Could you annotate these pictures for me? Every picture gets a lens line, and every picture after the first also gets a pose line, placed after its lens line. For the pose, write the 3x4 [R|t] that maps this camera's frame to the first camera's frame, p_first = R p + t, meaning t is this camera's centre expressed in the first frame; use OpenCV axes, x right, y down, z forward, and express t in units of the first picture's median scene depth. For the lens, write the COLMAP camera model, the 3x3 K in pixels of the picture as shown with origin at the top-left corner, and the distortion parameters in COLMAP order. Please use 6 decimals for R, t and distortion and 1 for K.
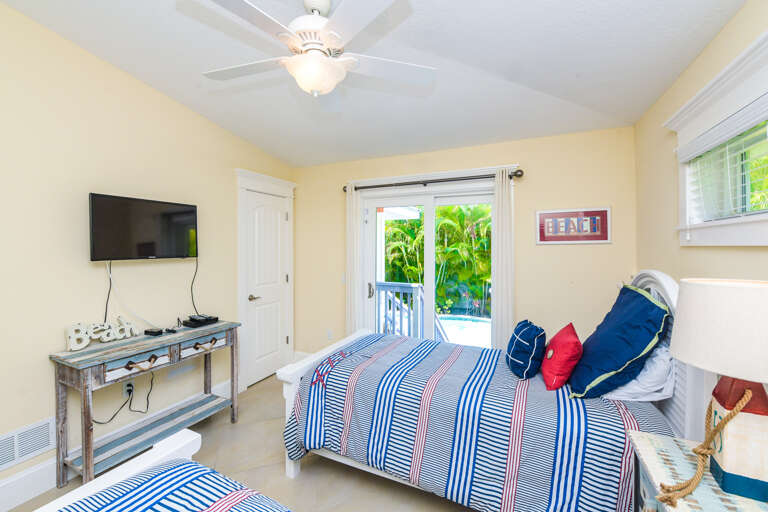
lens RADIAL K [[318.8, 0, 383.7], [0, 318.8, 247.5], [0, 0, 1]] dist [-0.017027, -0.000437]
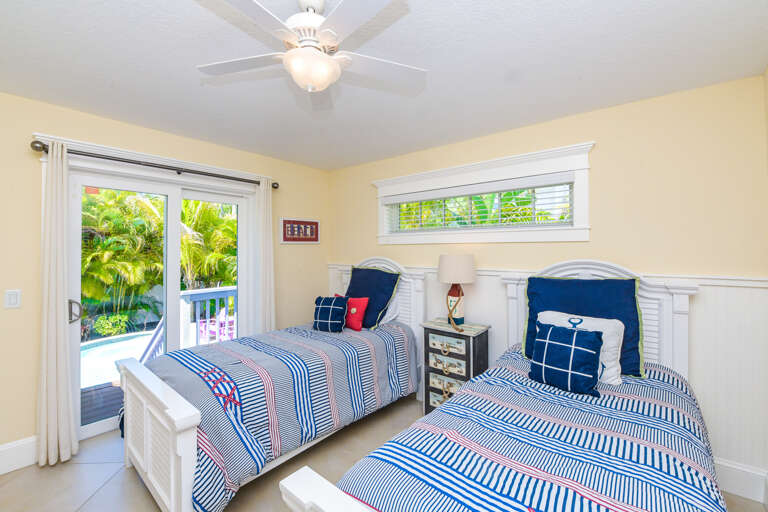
lens RADIAL K [[310.9, 0, 384.0], [0, 310.9, 256.0], [0, 0, 1]] dist [-0.019485, -0.000115]
pose [[0.256766, -0.018642, 0.966294, -0.870236], [0.009687, 0.999813, 0.016715, 0.031326], [-0.966425, 0.005069, 0.256898, 0.407824]]
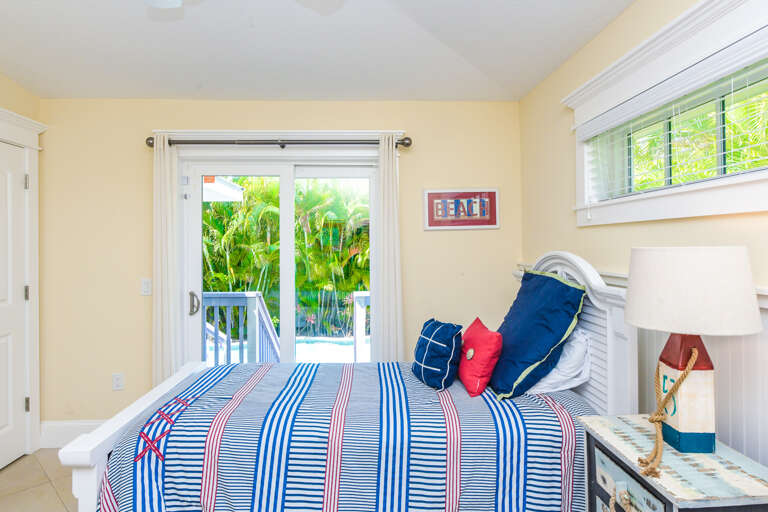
lens RADIAL K [[431.1, 0, 384.4], [0, 431.1, 243.9], [0, 0, 1]] dist [-0.000107, 0.001240]
pose [[0.886237, -0.007478, 0.463173, -0.185939], [0.011711, 0.999912, -0.006264, 0.044861], [-0.463085, 0.010975, 0.886246, 0.081904]]
